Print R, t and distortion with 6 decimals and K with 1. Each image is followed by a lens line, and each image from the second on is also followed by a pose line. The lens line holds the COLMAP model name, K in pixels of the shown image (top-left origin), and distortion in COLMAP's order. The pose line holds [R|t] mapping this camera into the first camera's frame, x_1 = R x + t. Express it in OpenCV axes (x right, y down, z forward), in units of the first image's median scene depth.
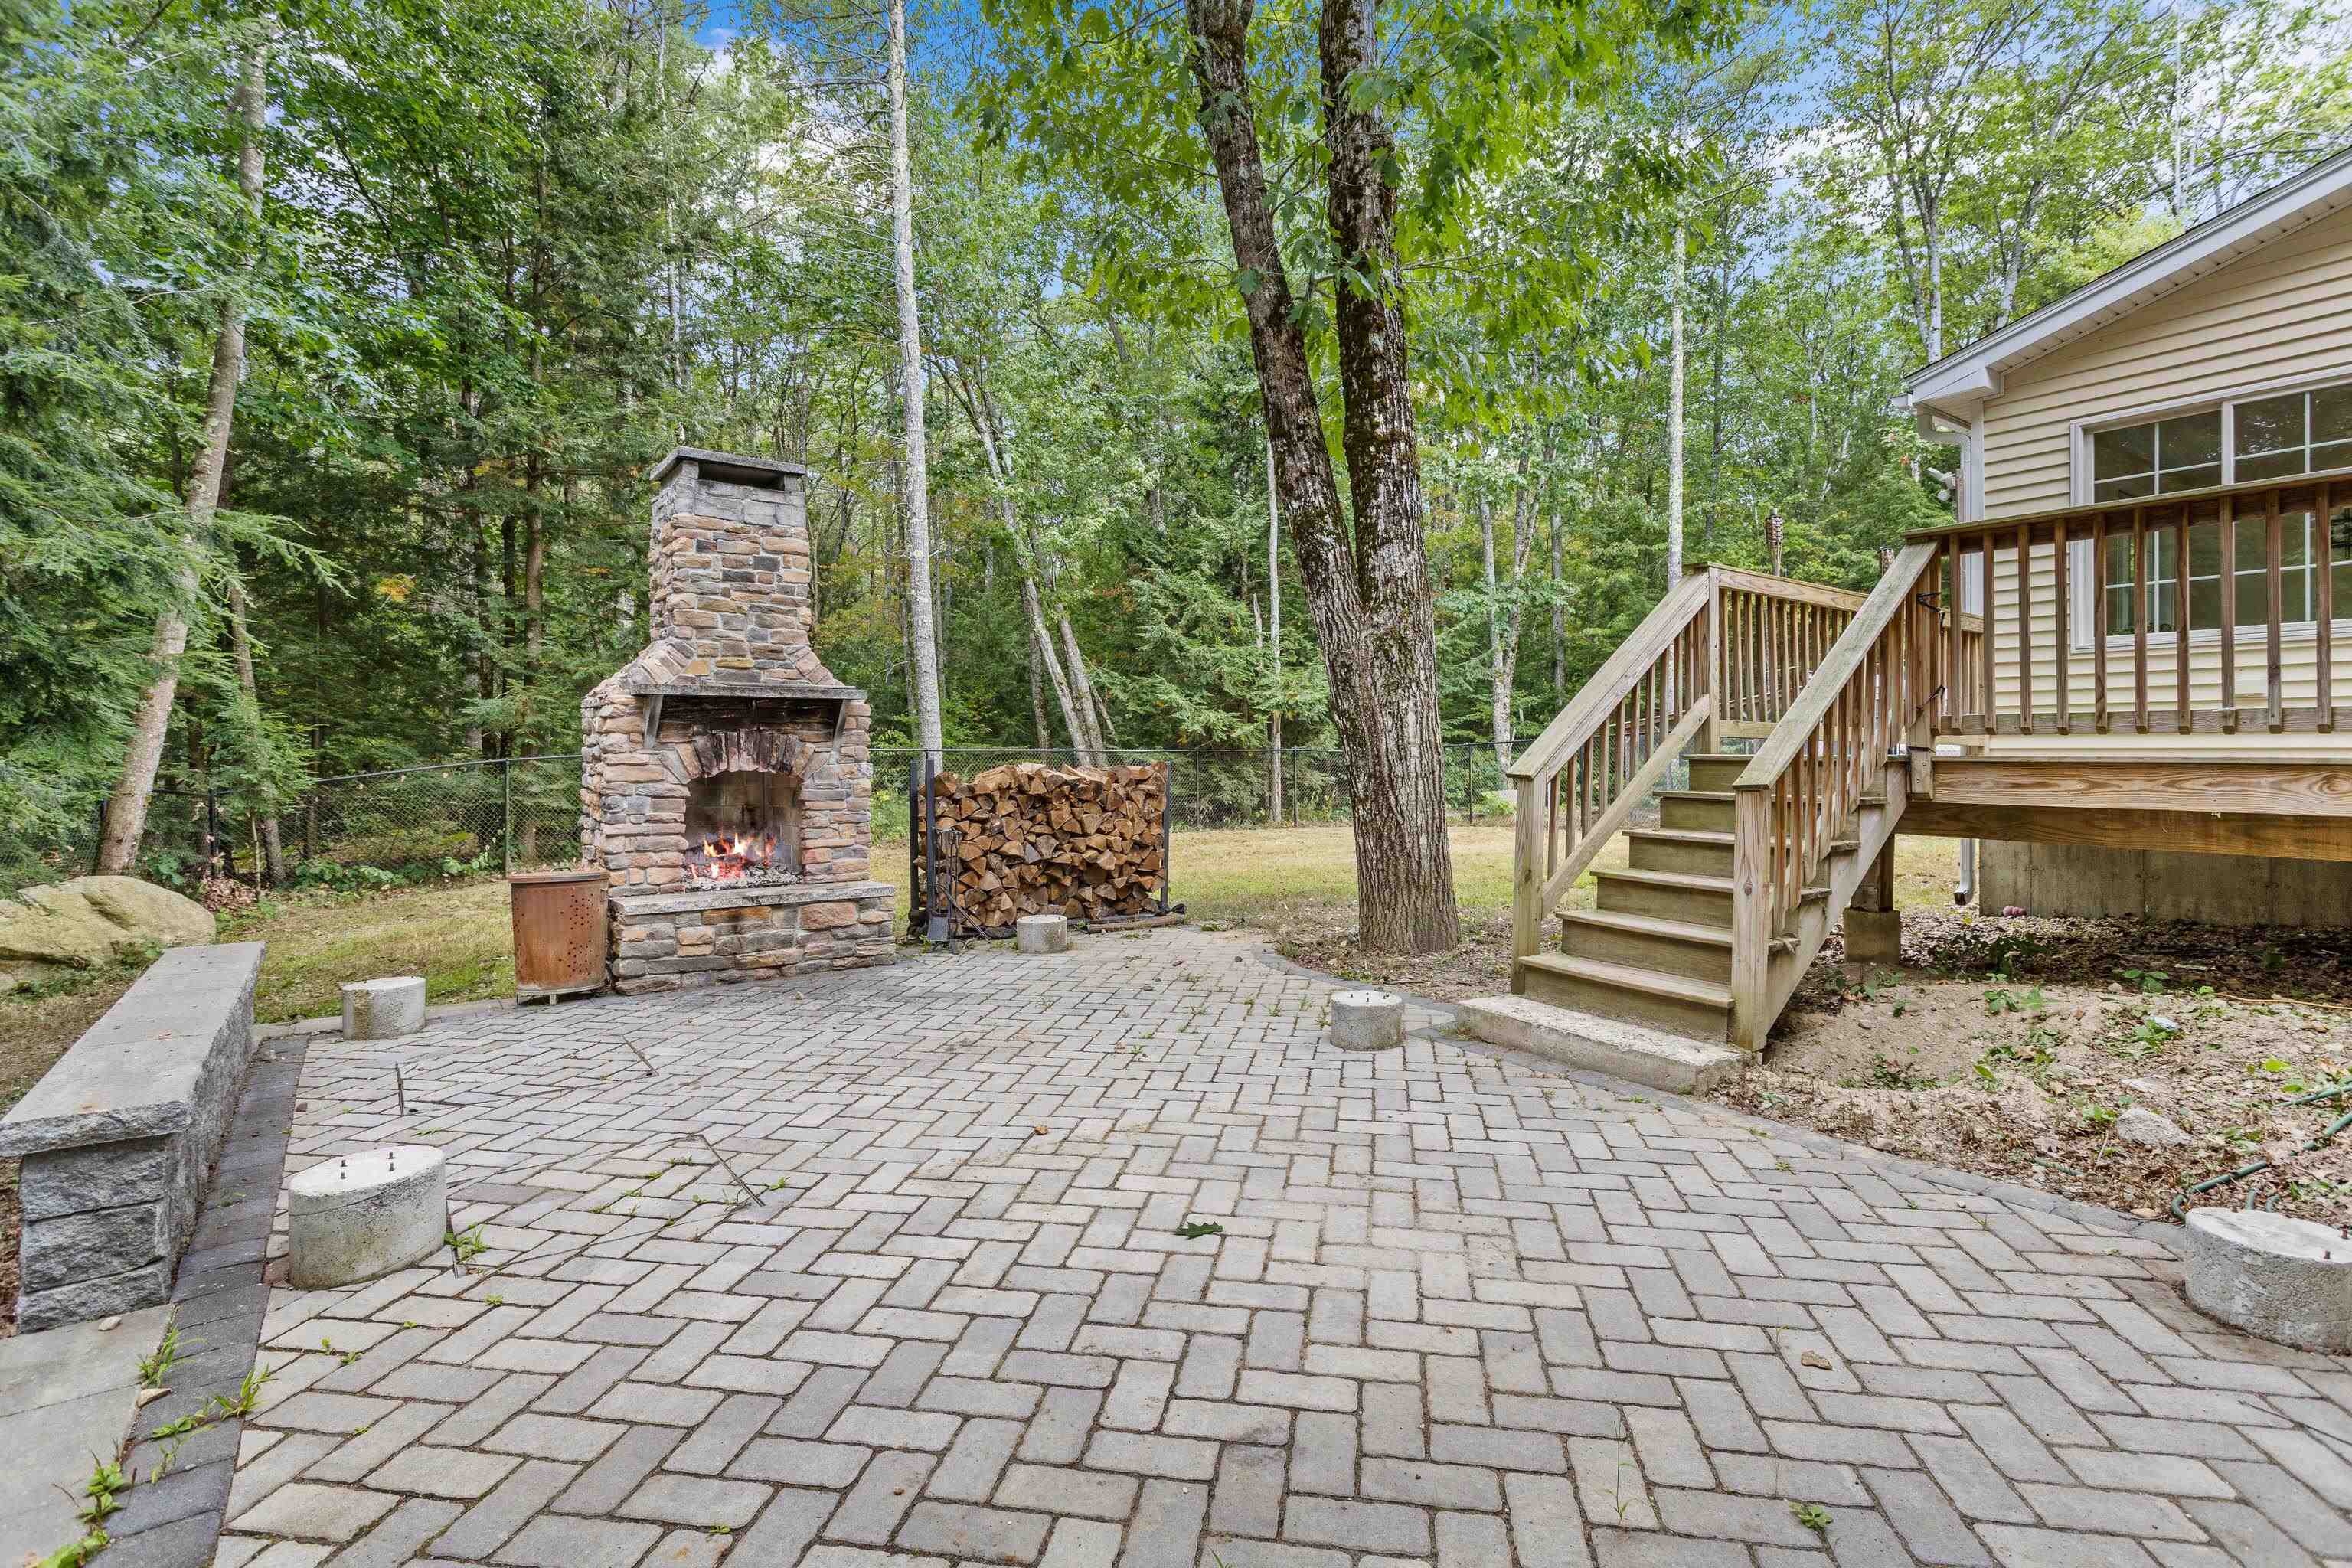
lens RADIAL K [[1129.2, 0, 1180.6], [0, 1129.2, 761.0], [0, 0, 1]] dist [0.002041, 0.000419]
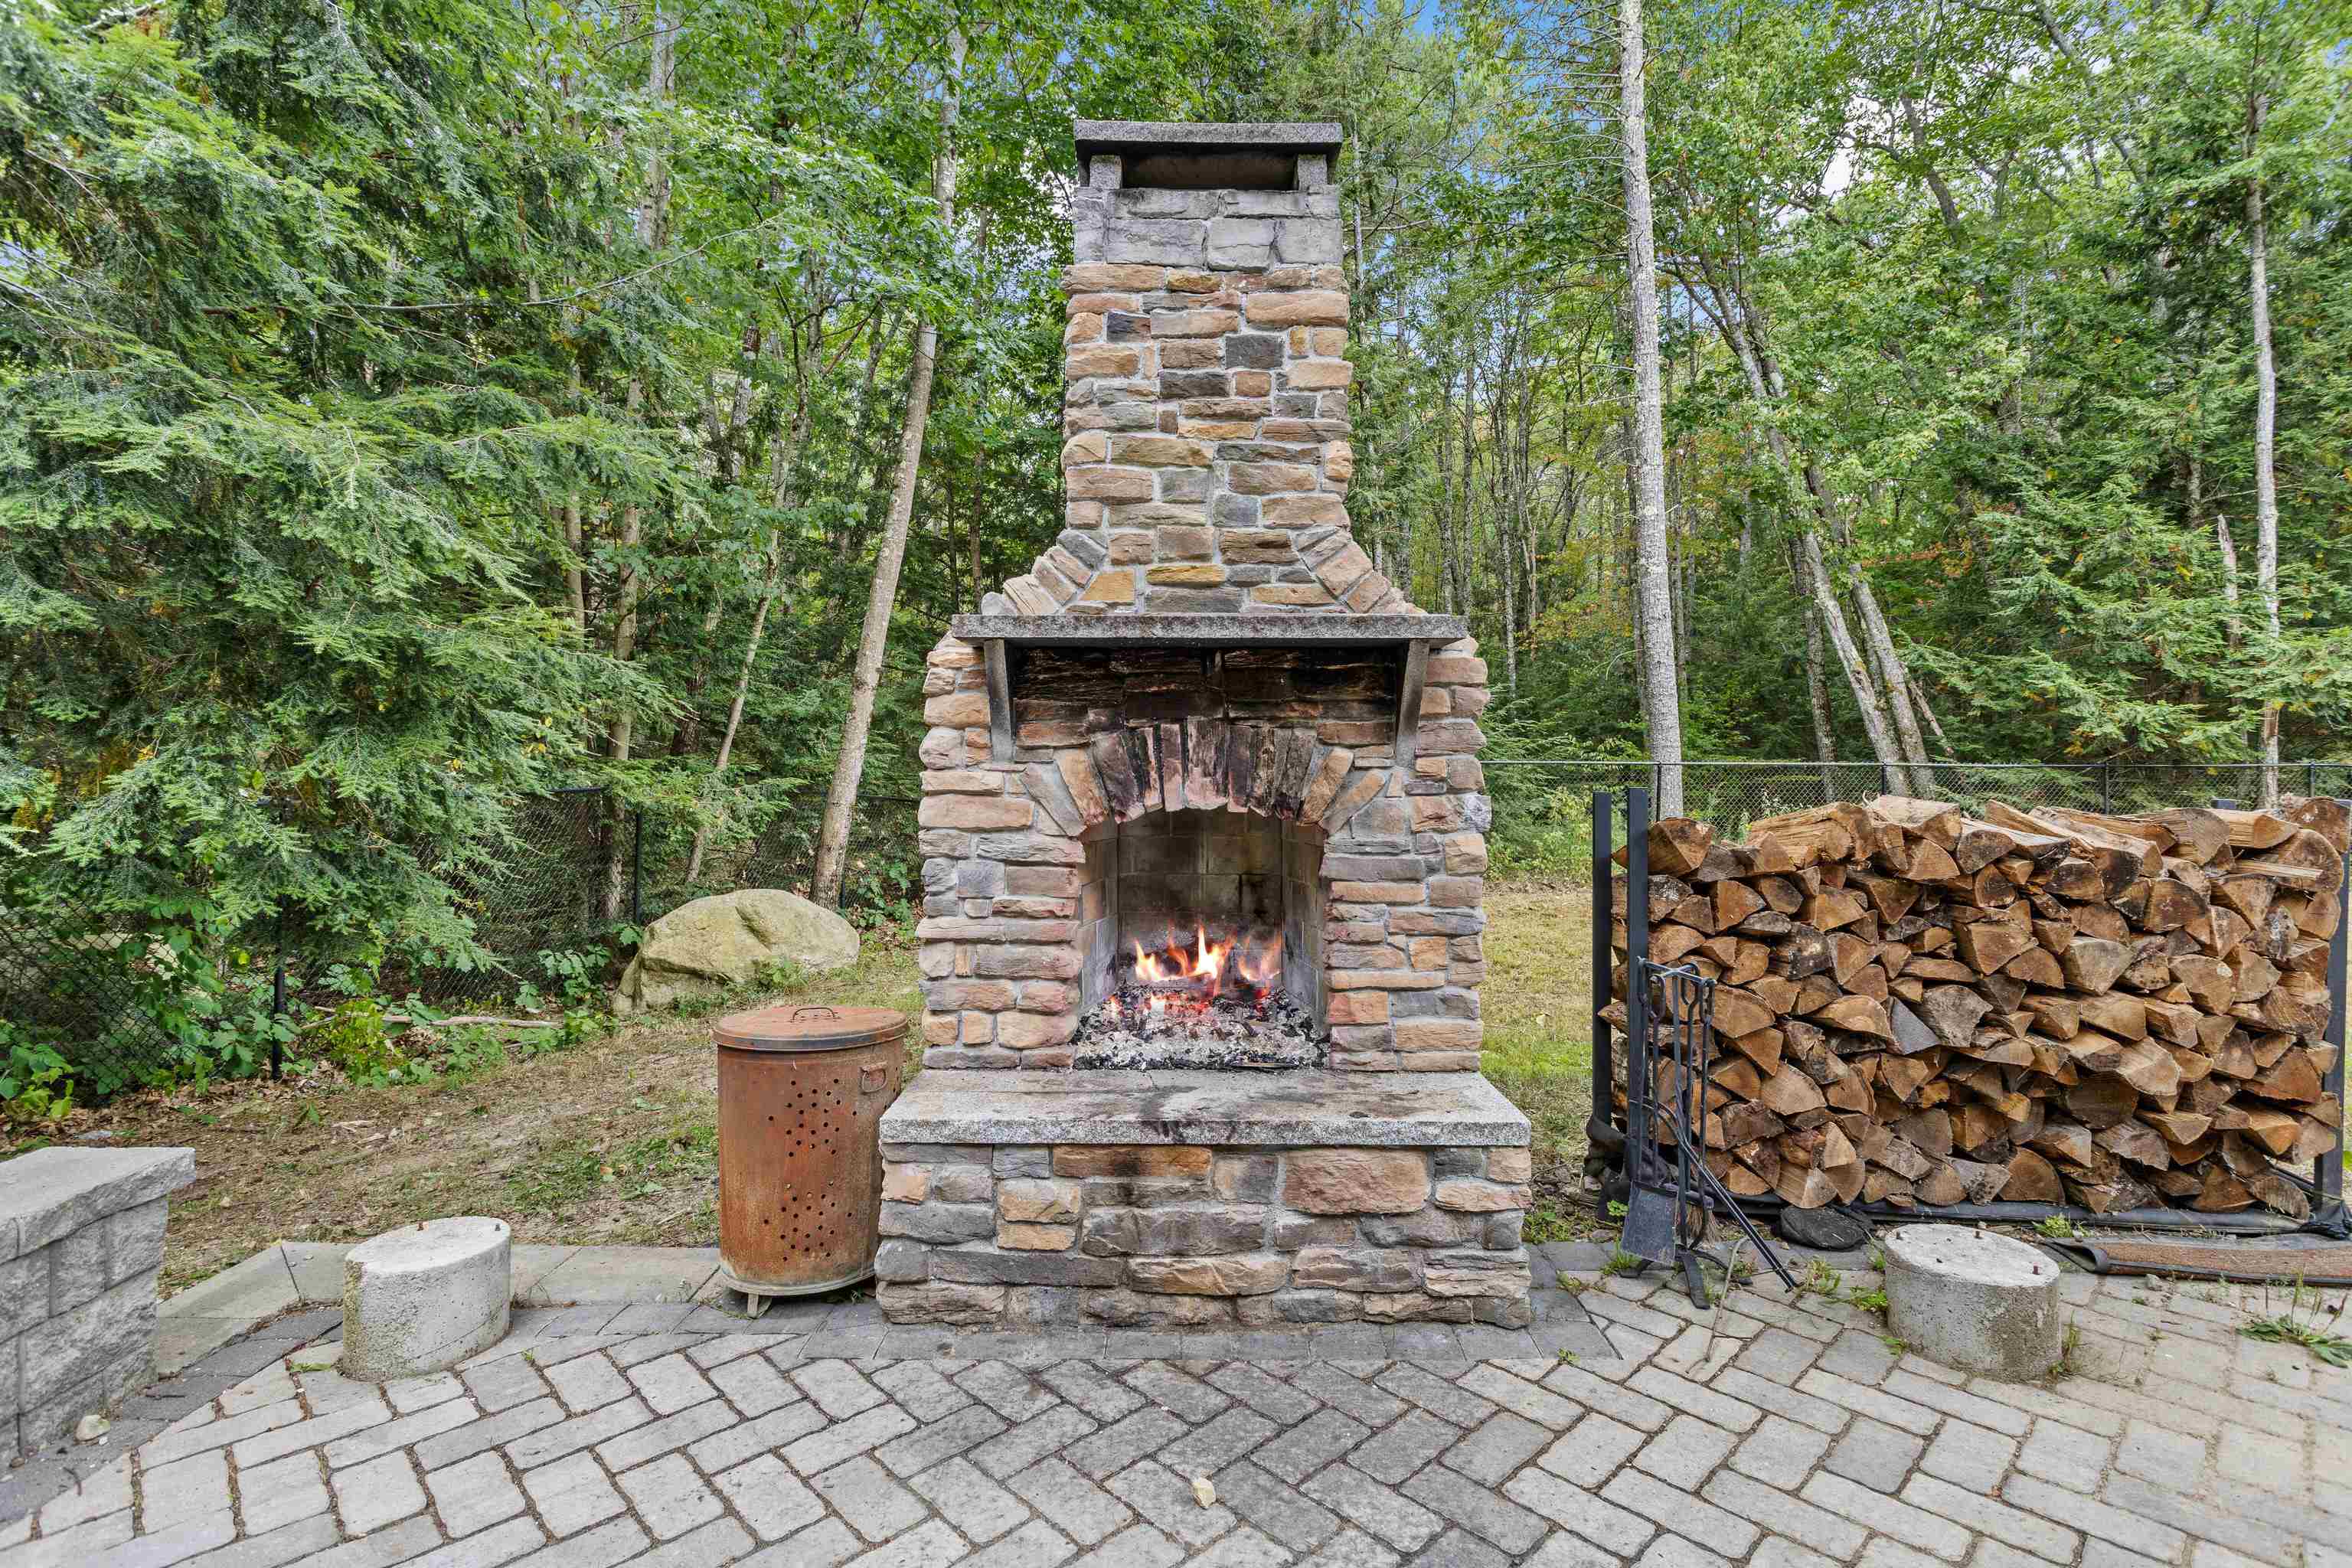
lens RADIAL K [[1129.2, 0, 1178.7], [0, 1129.2, 765.6], [0, 0, 1]] dist [0.002041, 0.000419]
pose [[0.808694, 0.004478, -0.588213, -0.107020], [-0.008685, 0.999953, -0.004327, -0.005673], [0.588166, 0.008608, 0.808694, 0.532401]]
